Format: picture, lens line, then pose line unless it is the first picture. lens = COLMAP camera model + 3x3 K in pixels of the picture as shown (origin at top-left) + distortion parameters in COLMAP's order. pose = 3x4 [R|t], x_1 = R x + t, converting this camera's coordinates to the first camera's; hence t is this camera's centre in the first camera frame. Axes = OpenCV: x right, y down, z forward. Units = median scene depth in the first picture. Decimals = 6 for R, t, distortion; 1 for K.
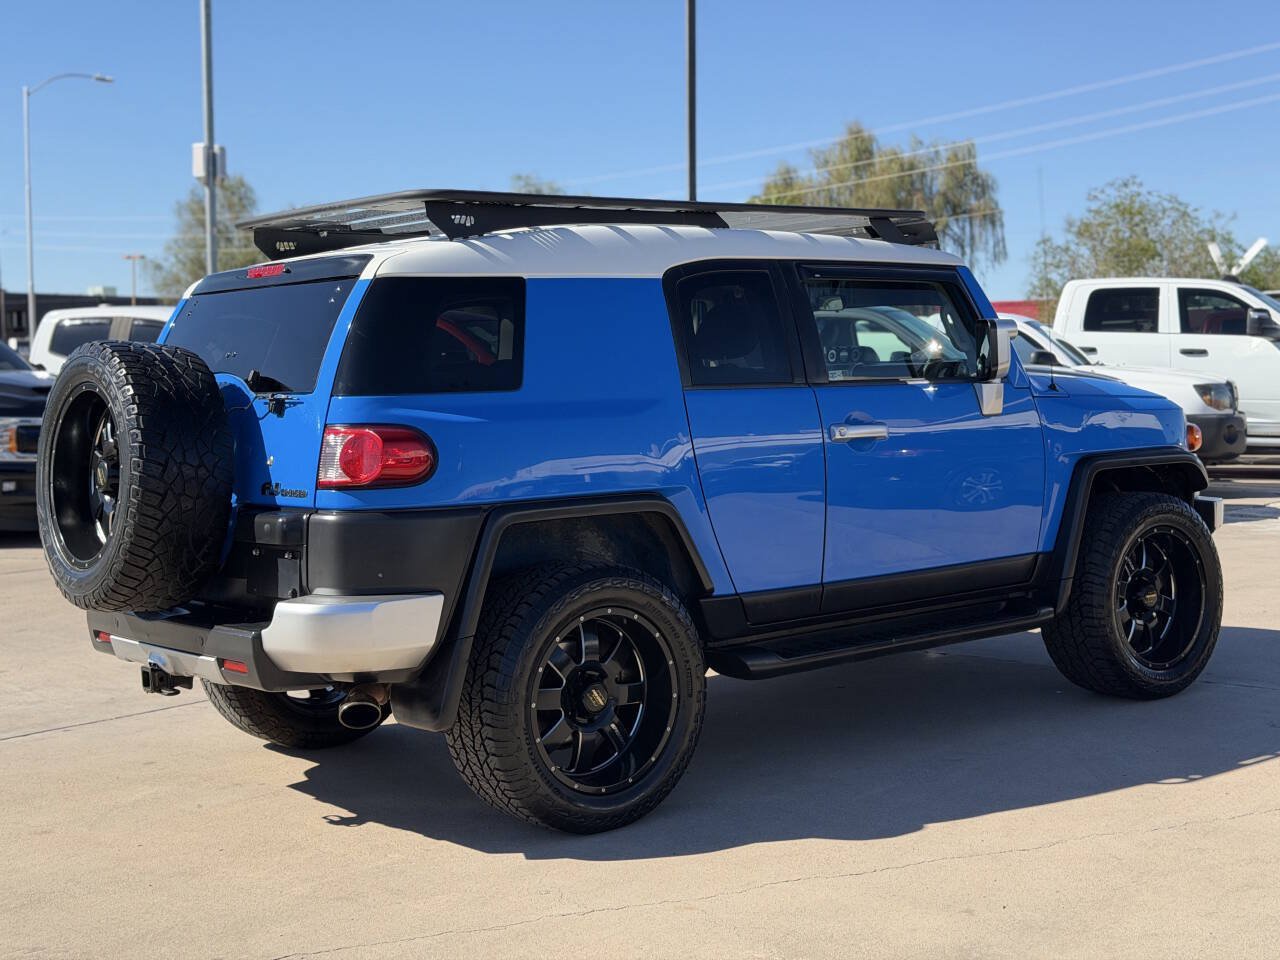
lens RADIAL K [[1767.6, 0, 659.1], [0, 1767.6, 471.4], [0, 0, 1]] dist [0.177490, -0.400204]
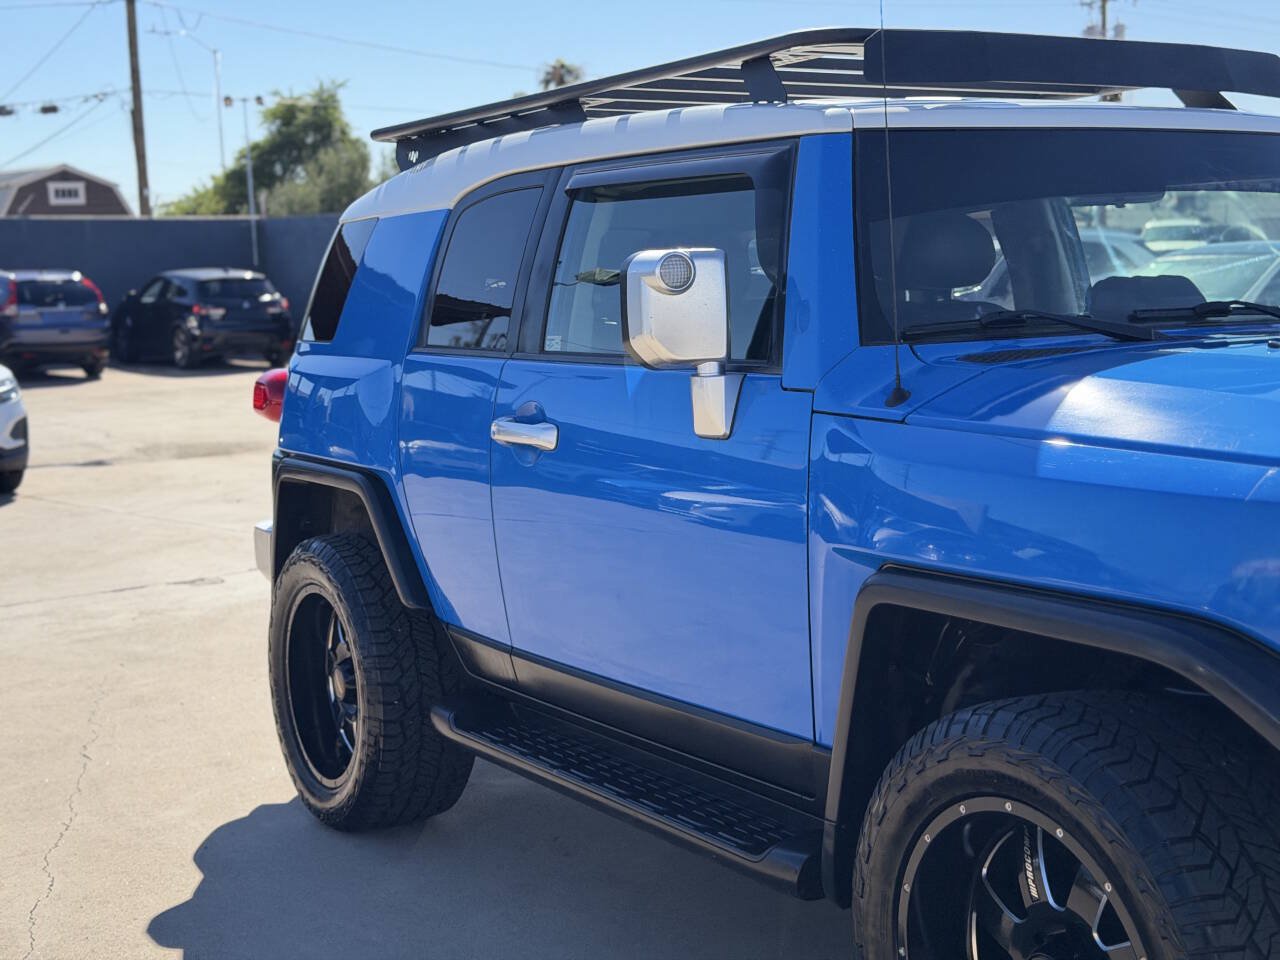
lens RADIAL K [[1767.6, 0, 659.1], [0, 1767.6, 471.4], [0, 0, 1]] dist [0.177490, -0.400204]
pose [[-0.106173, 0.130864, -0.985699, 0.820790], [-0.030218, 0.990419, 0.134746, -0.106572], [0.993888, 0.044092, -0.101202, 1.230064]]
